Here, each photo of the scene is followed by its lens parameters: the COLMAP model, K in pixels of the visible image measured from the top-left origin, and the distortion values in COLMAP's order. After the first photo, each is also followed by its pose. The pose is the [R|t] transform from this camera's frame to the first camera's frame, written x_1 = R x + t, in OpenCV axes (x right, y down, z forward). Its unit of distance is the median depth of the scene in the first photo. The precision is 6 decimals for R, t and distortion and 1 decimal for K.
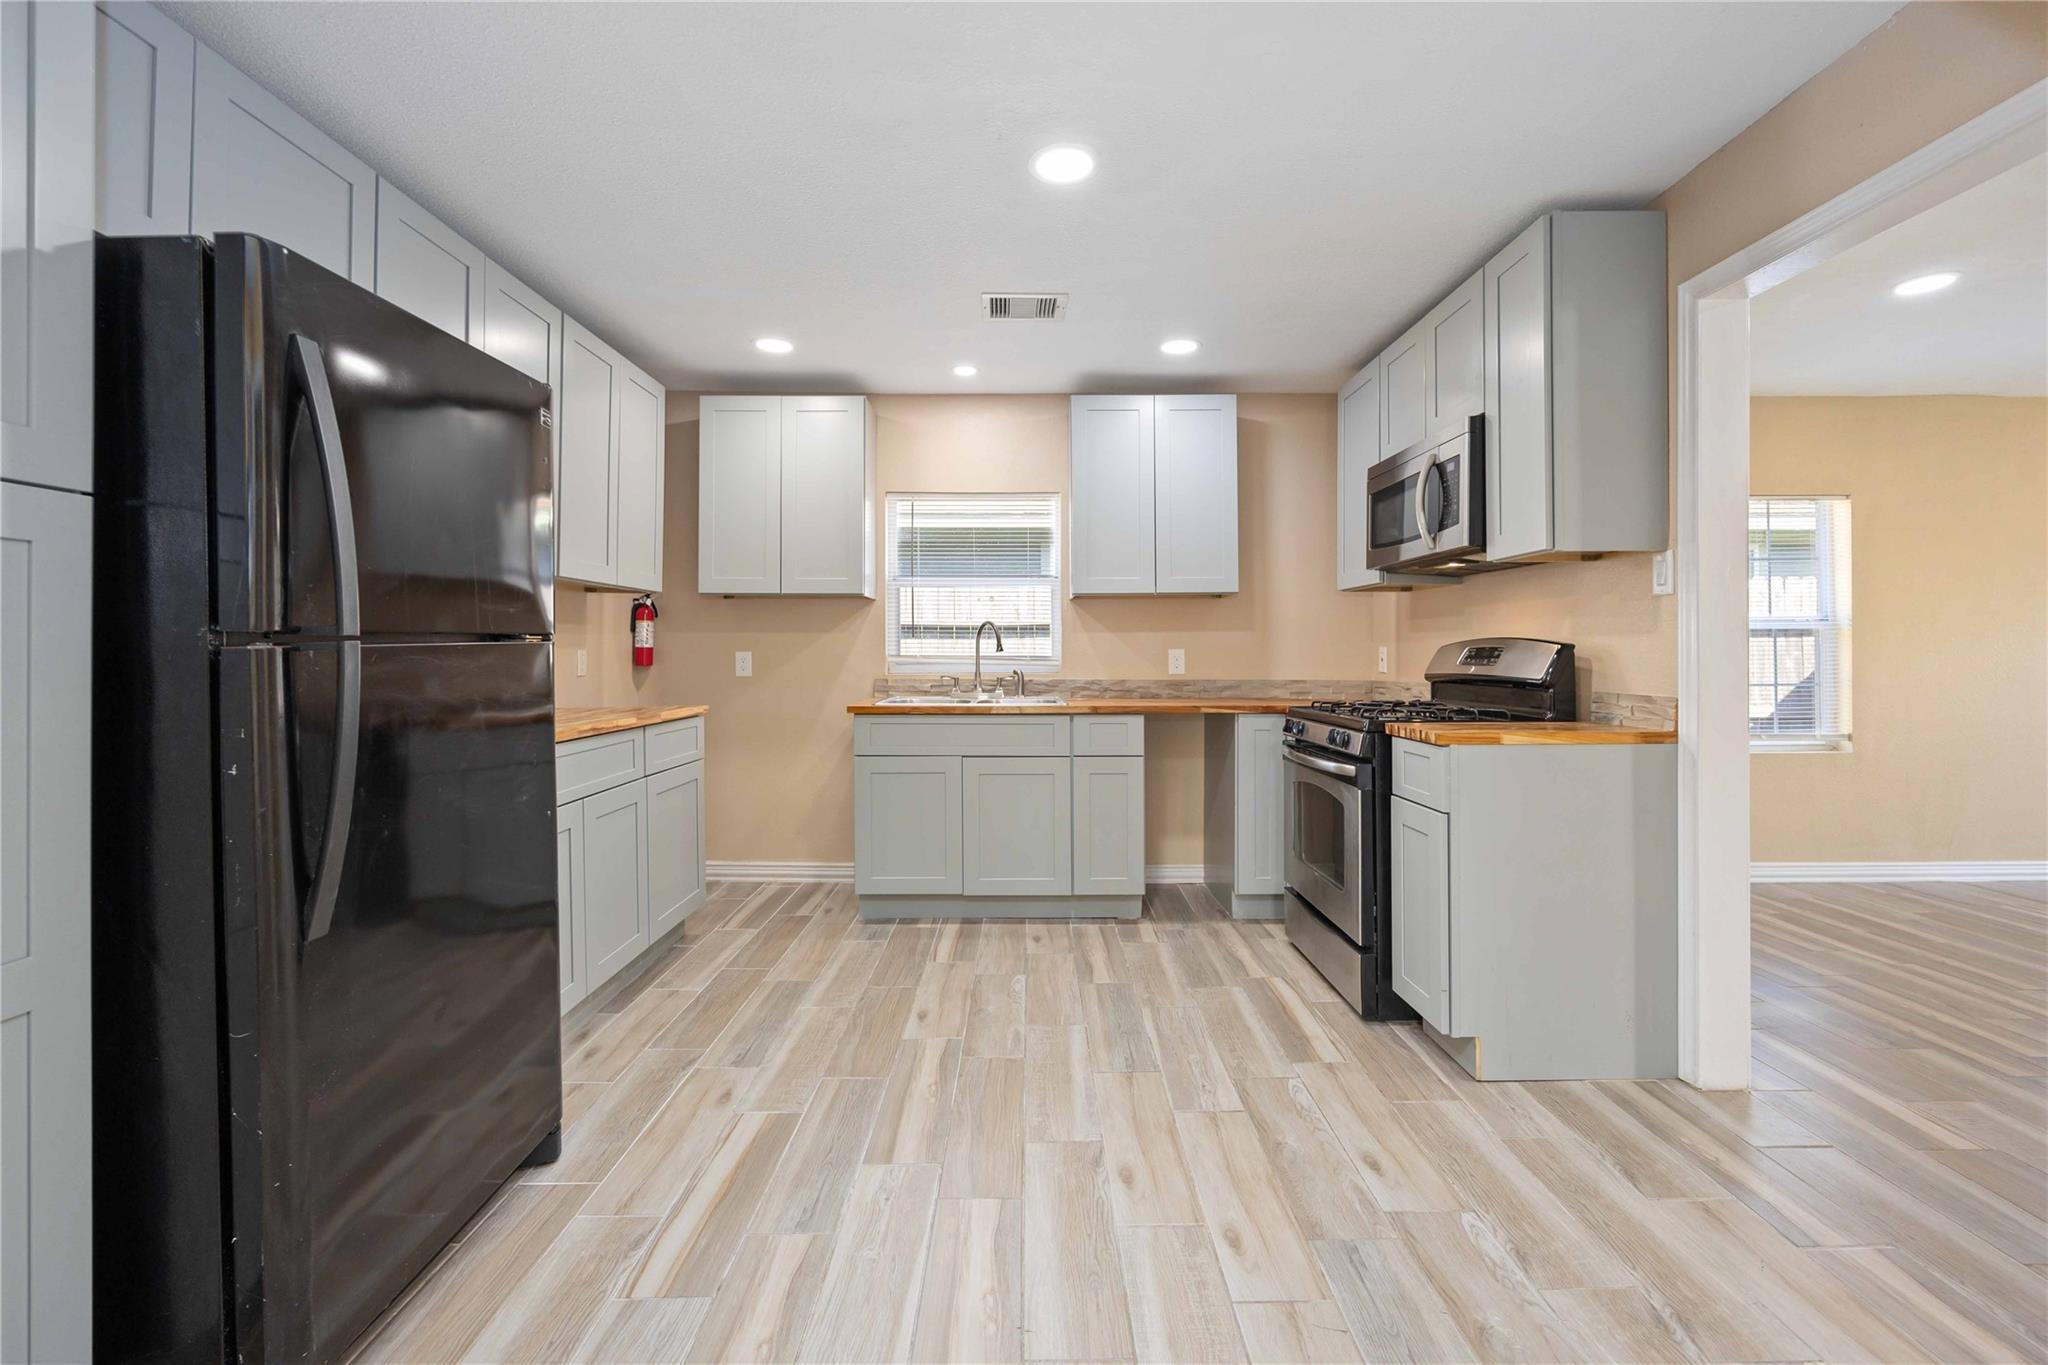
lens RADIAL K [[850.1, 0, 1021.2], [0, 850.1, 651.1], [0, 0, 1]] dist [0.000361, 0.000004]
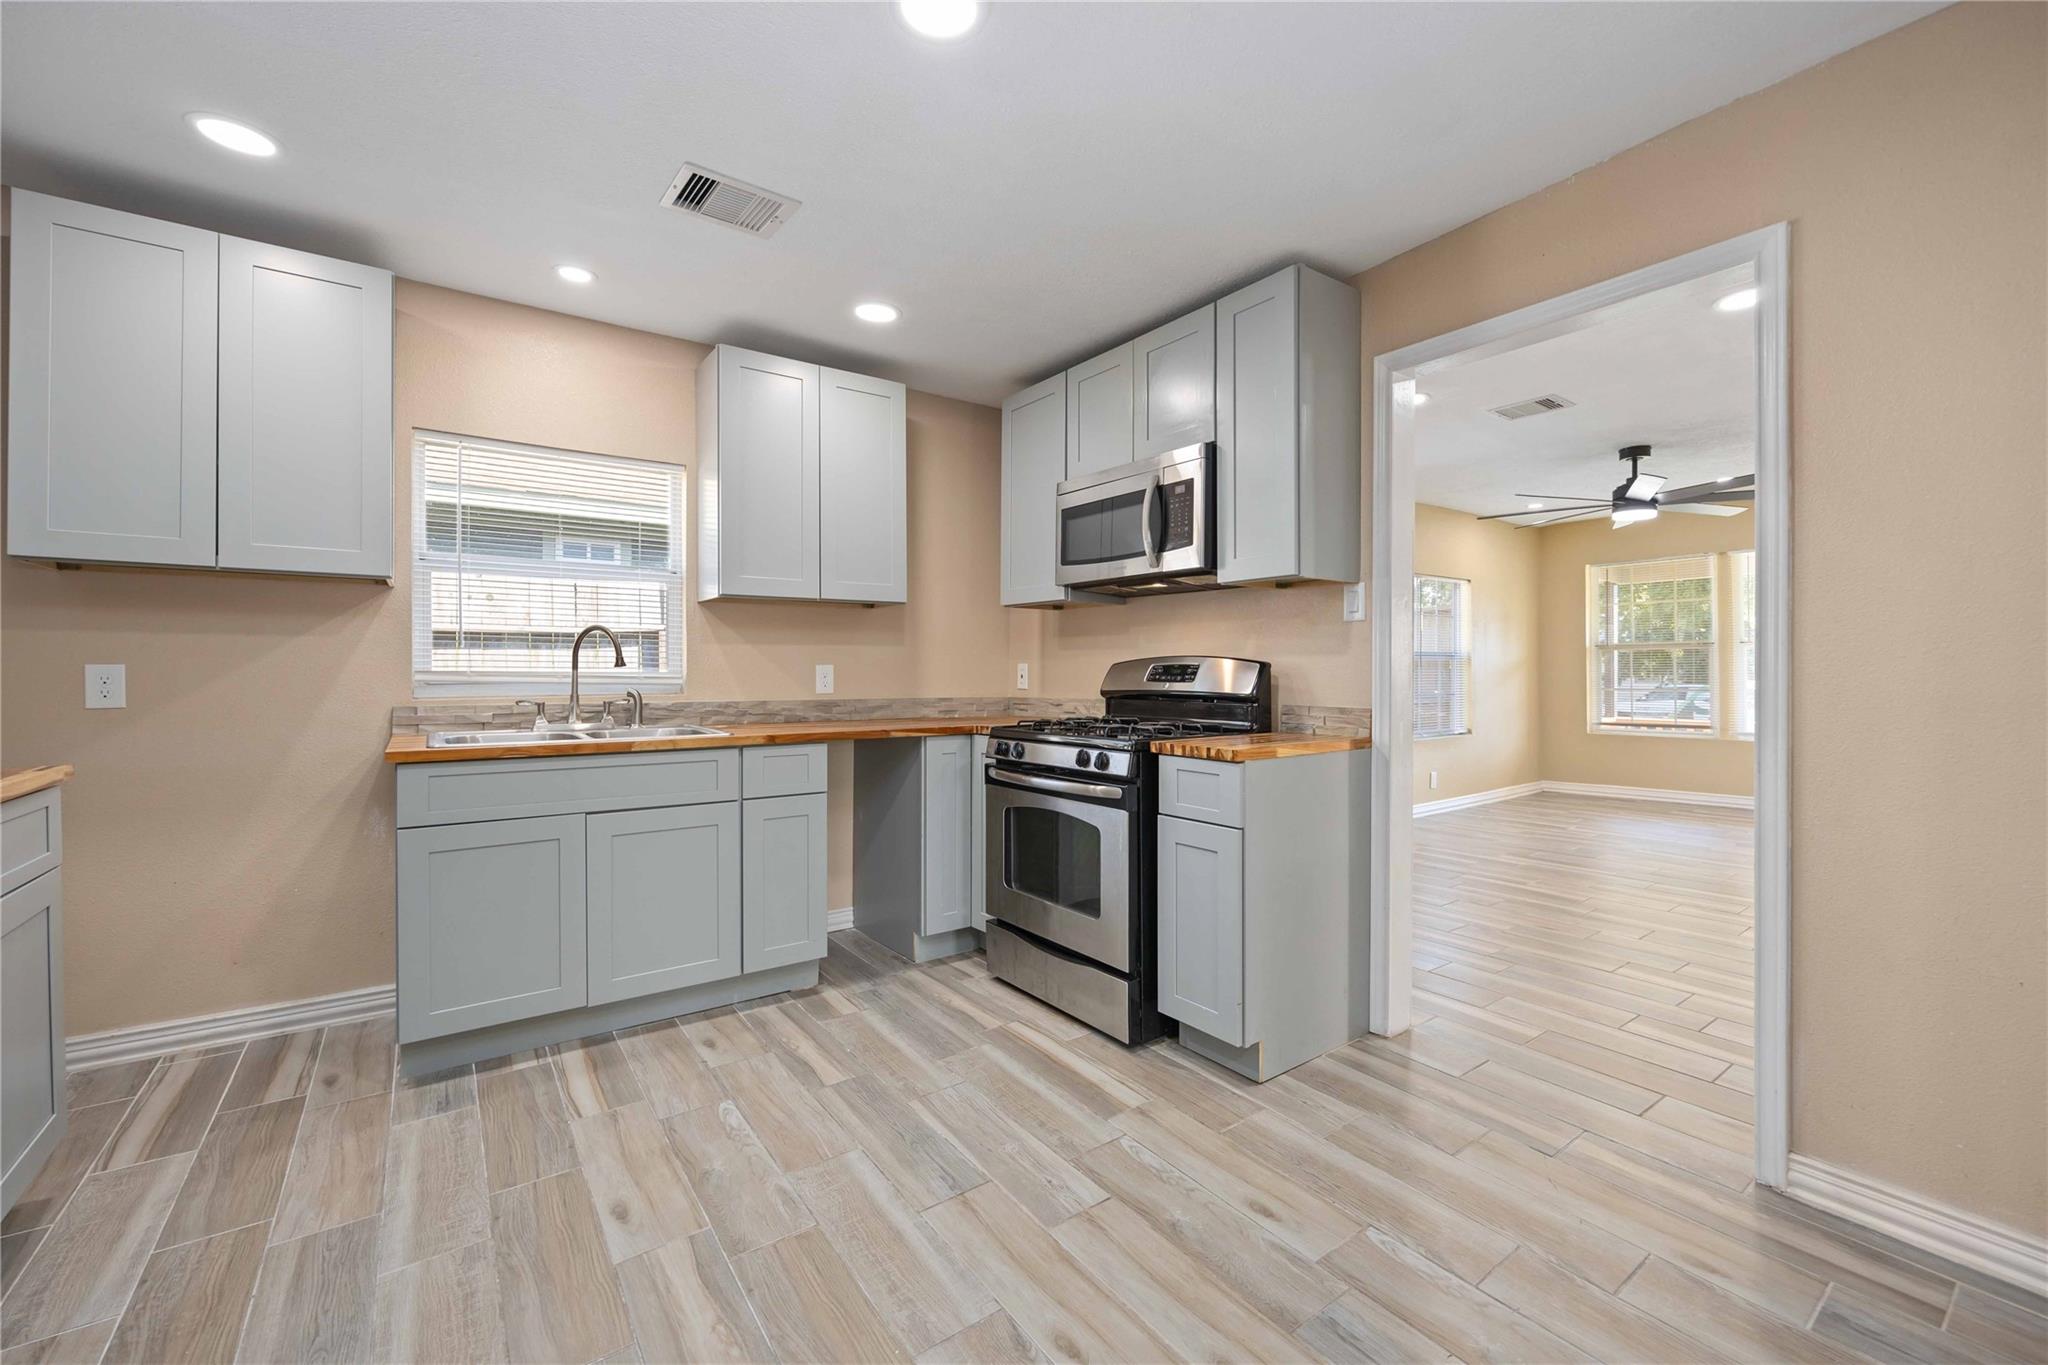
lens RADIAL K [[841.2, 0, 1021.2], [0, 841.2, 673.0], [0, 0, 1]] dist [-0.002845, -0.000278]
pose [[0.809374, 0.000199, 0.587293, -0.203223], [-0.004158, 0.999977, 0.005392, 0.000683], [-0.587279, -0.006806, 0.809356, 0.233395]]
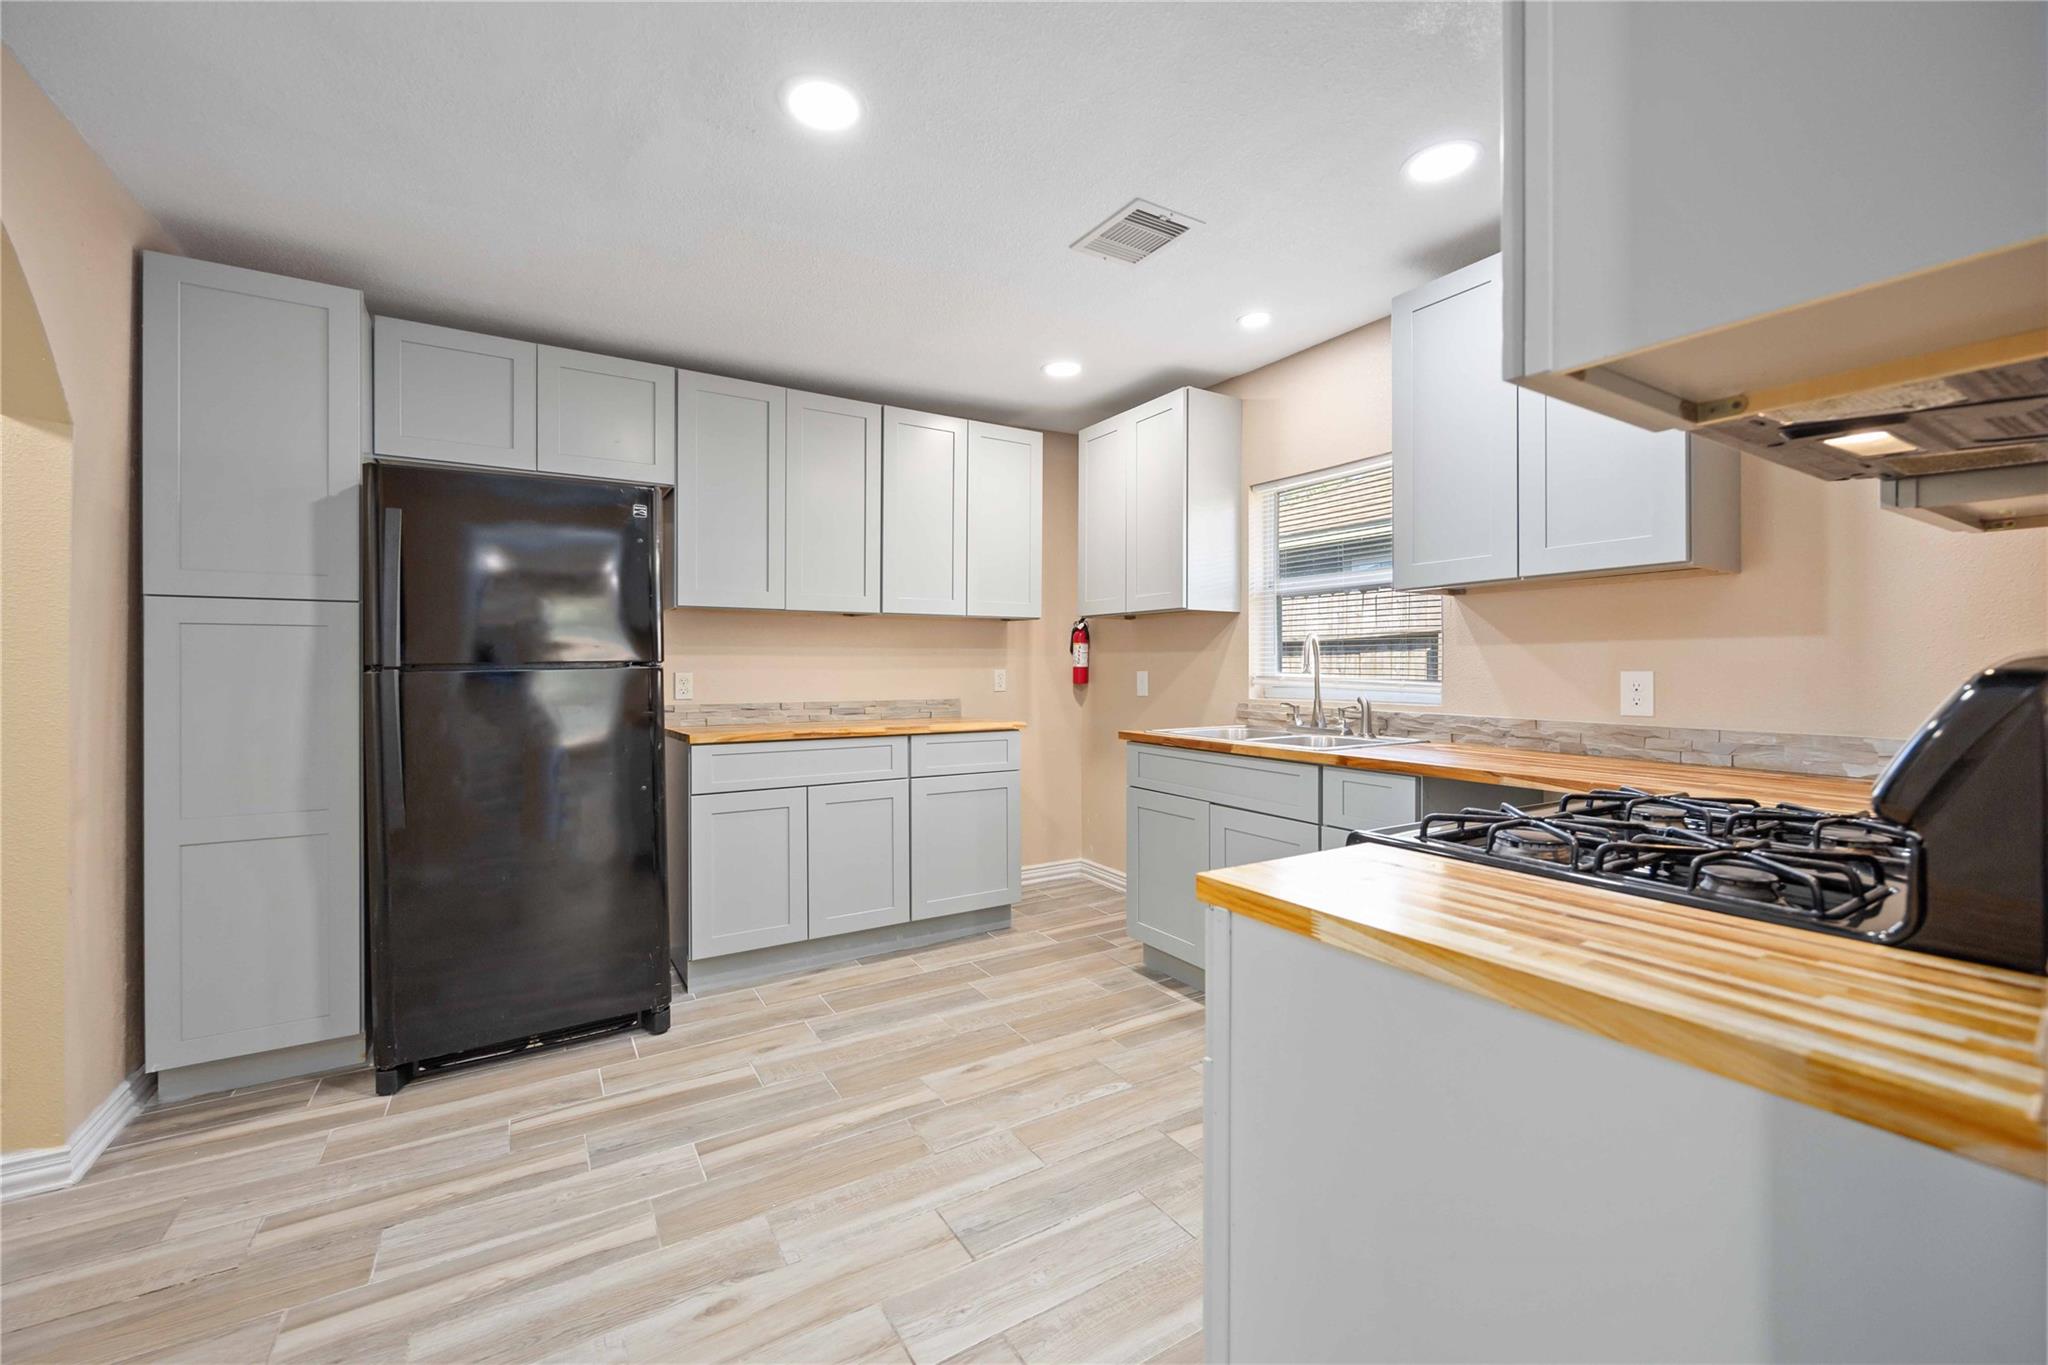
lens RADIAL K [[822.6, 0, 1019.1], [0, 822.6, 670.9], [0, 0, 1]] dist [0.000113, 0.000052]
pose [[0.522322, 0.005210, -0.852733, 0.546663], [0.000726, 0.999978, 0.006554, -0.007817], [0.852748, -0.004042, 0.522306, 0.470834]]
